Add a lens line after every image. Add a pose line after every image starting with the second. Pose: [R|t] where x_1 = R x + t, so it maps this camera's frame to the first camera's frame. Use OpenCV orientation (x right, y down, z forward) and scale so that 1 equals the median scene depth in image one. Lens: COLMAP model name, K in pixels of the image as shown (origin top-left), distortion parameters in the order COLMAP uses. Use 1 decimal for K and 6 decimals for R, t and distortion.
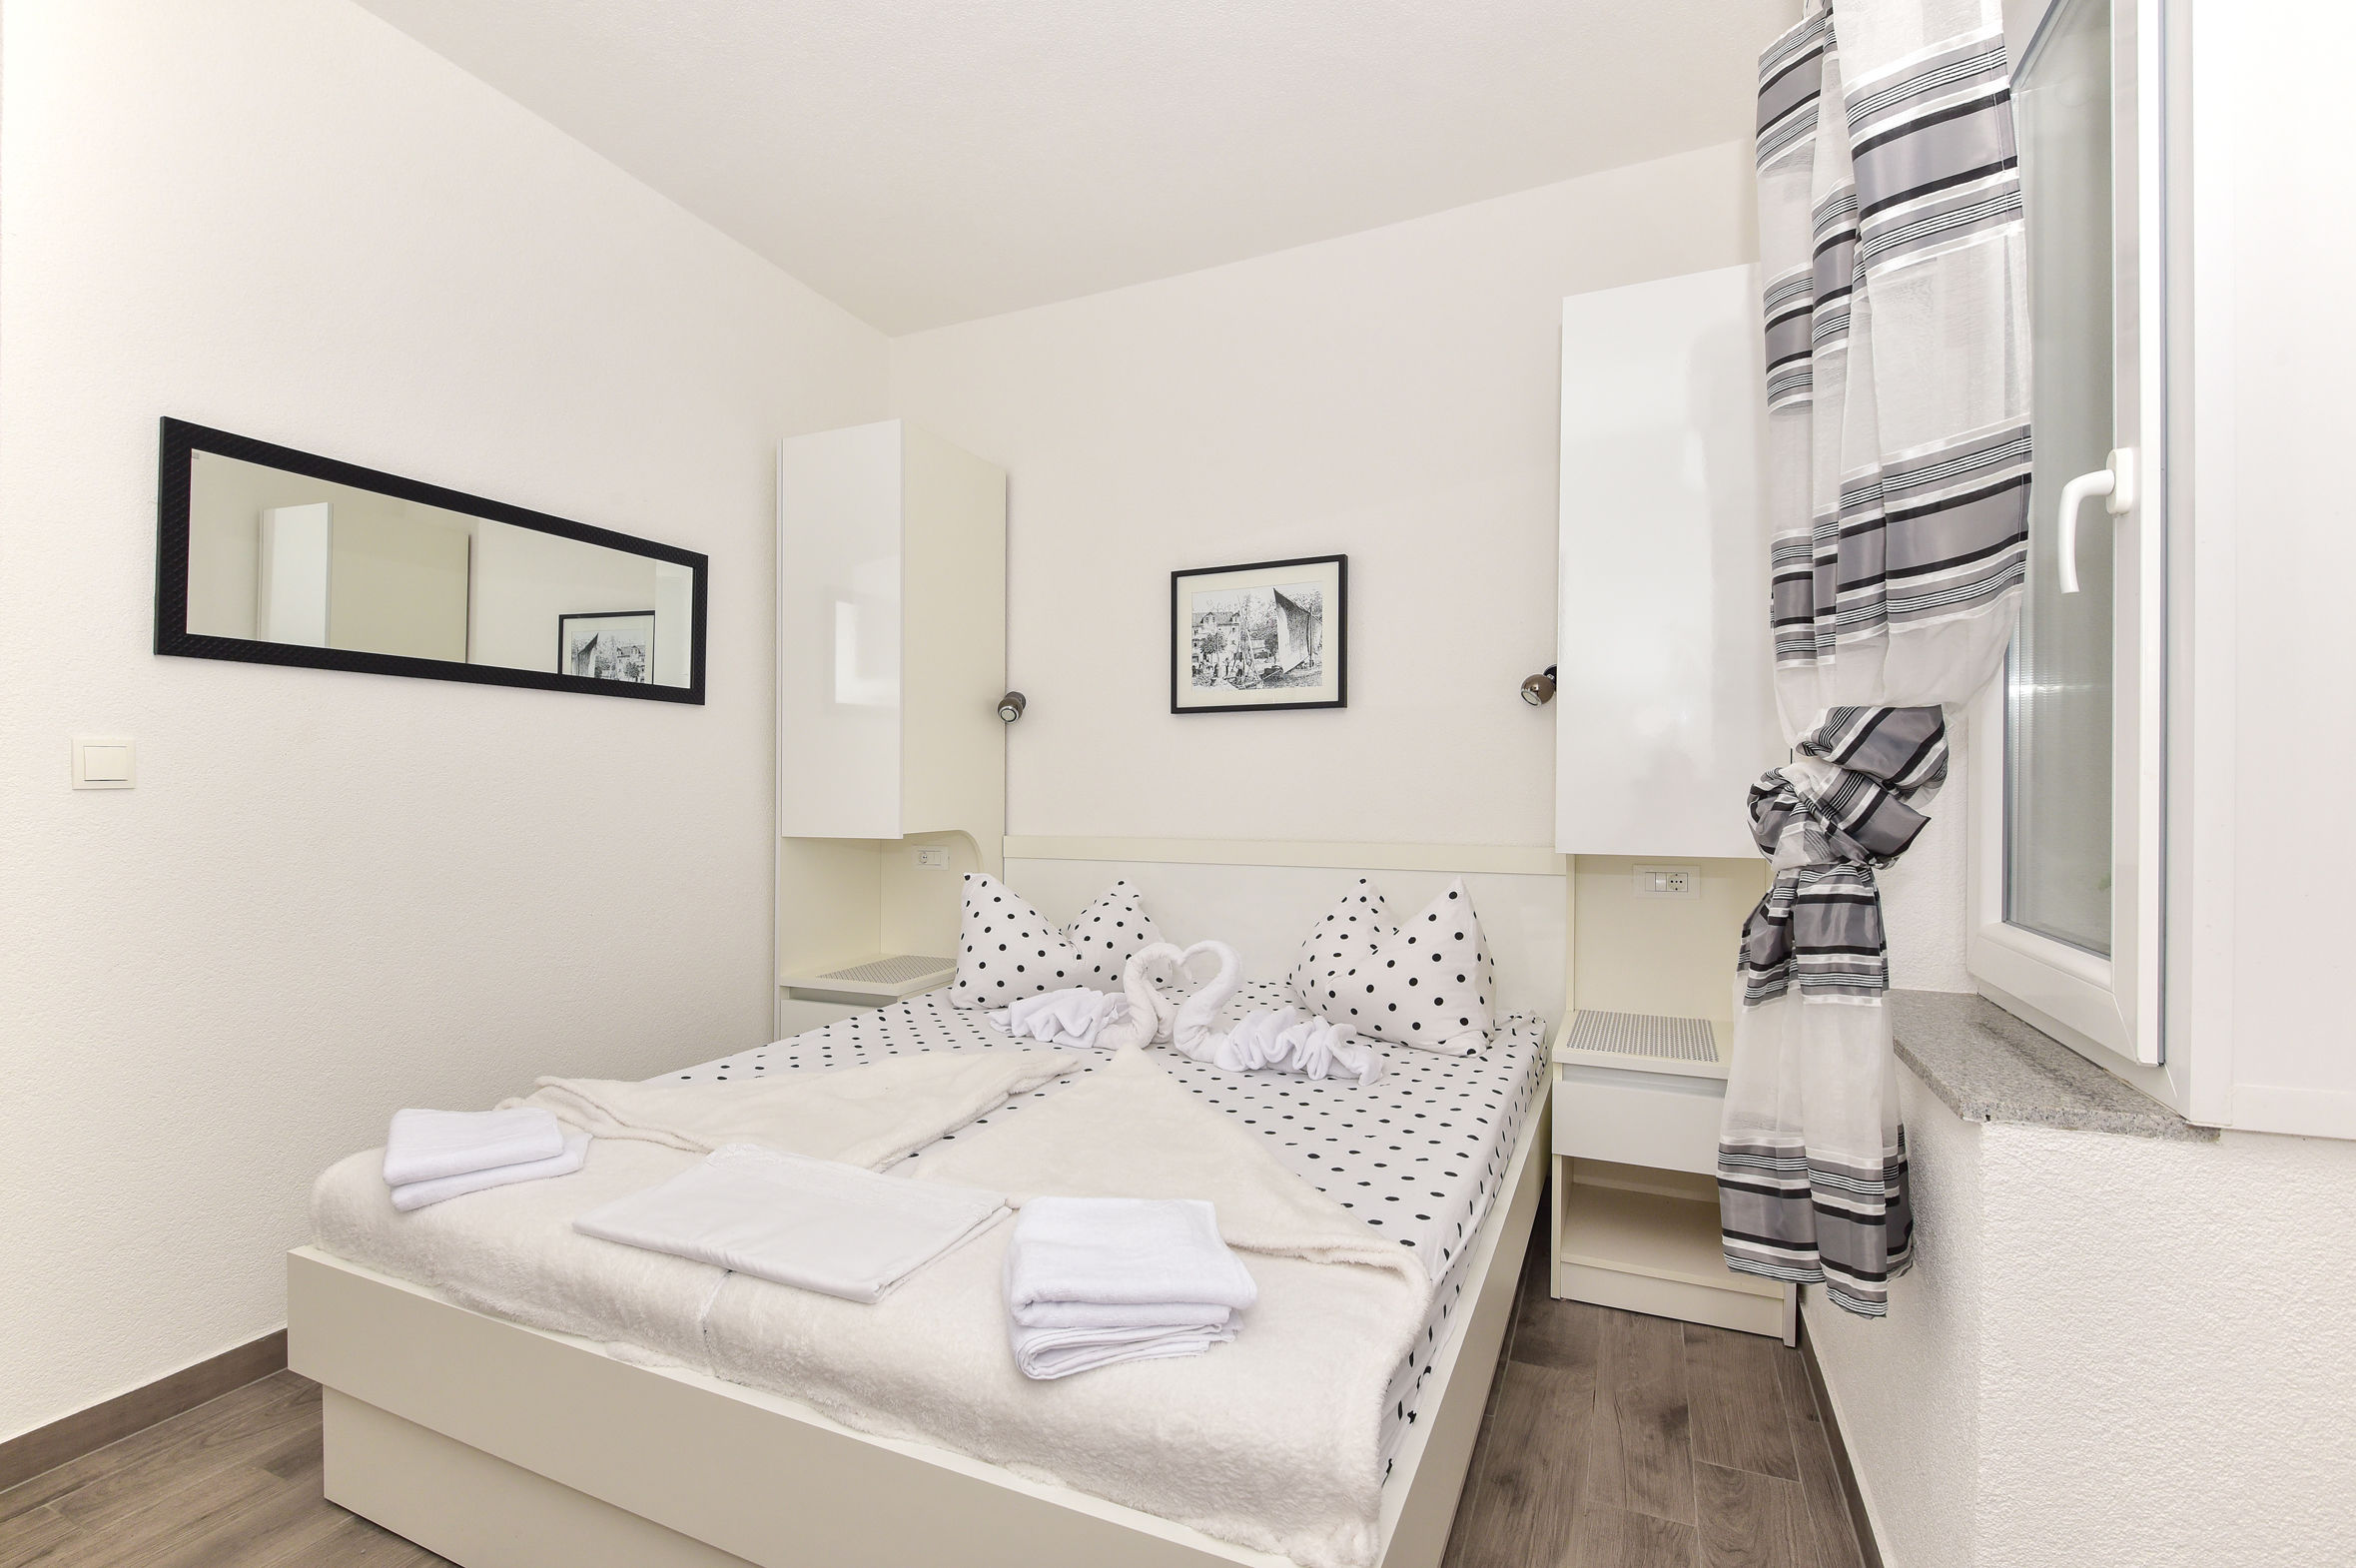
lens RADIAL K [[1066.9, 0, 1140.3], [0, 1066.9, 787.7], [0, 0, 1]] dist [0.000736, -0.001105]
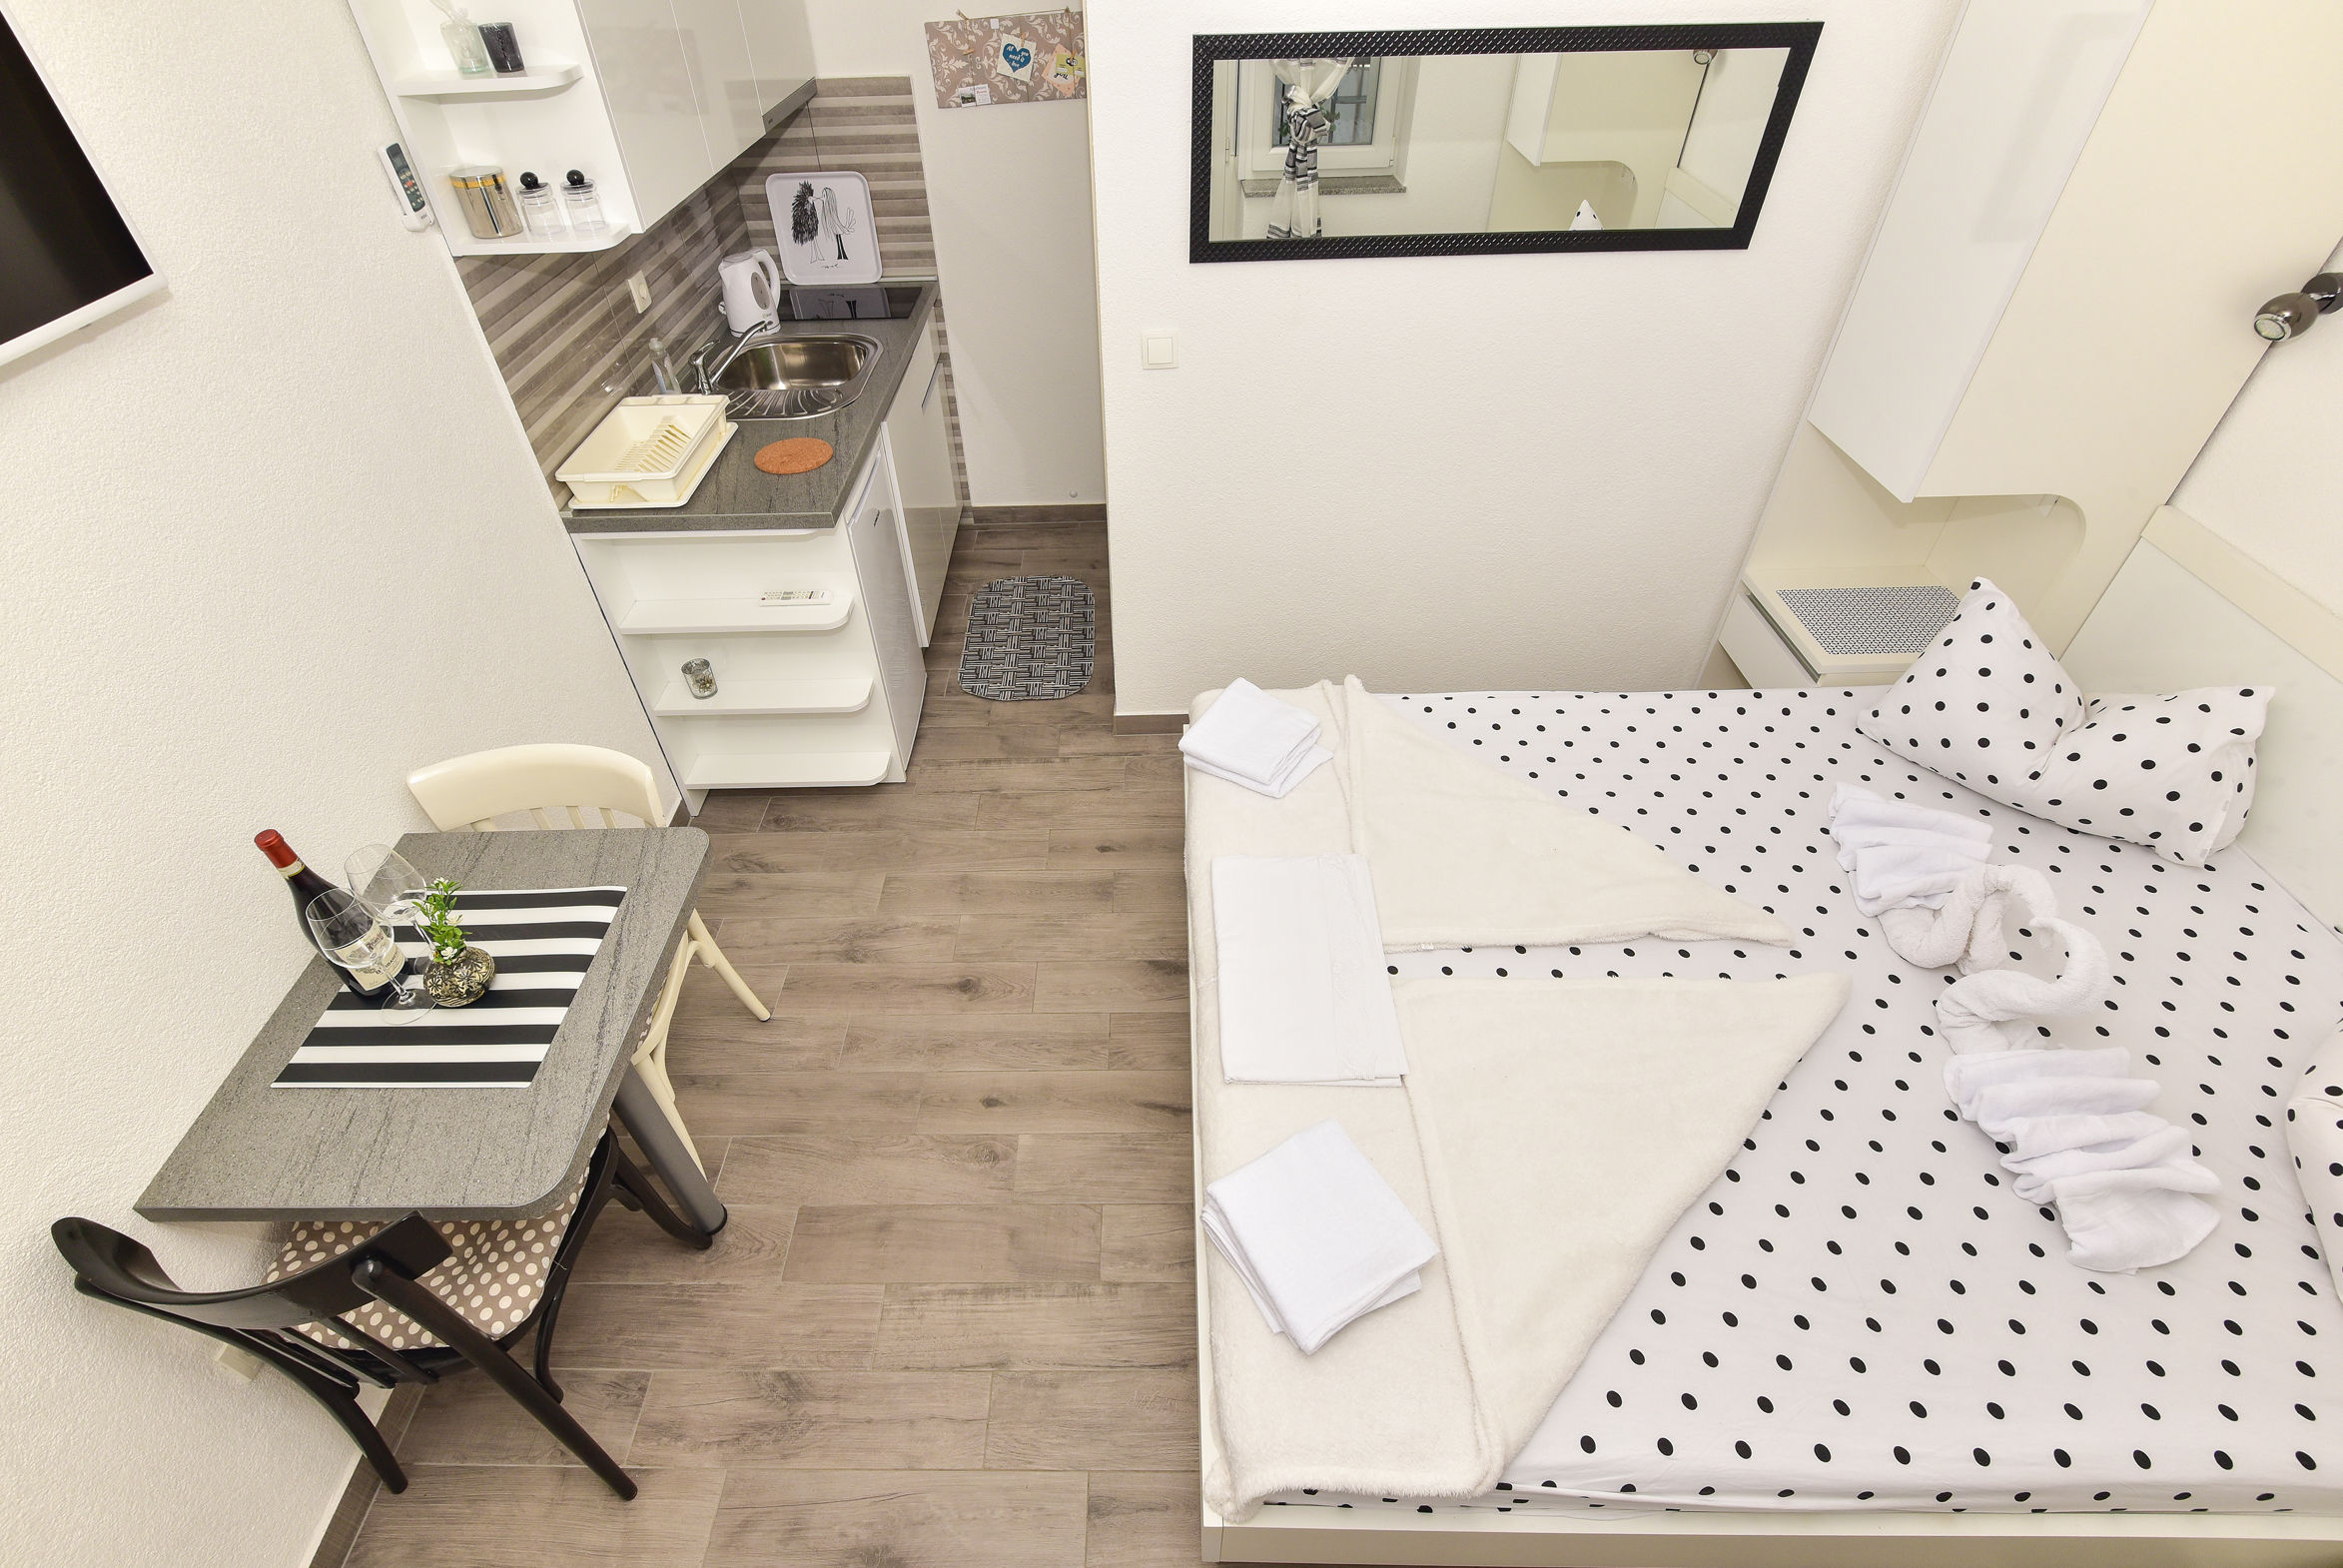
lens RADIAL K [[1057.7, 0, 1137.6], [0, 1057.7, 776.3], [0, 0, 1]] dist [0.020739, -0.022906]
pose [[0.416846, 0.596420, -0.685946, 0.177179], [0.025882, 0.746542, 0.664835, -0.319566], [0.908609, -0.294887, 0.295756, 0.243262]]
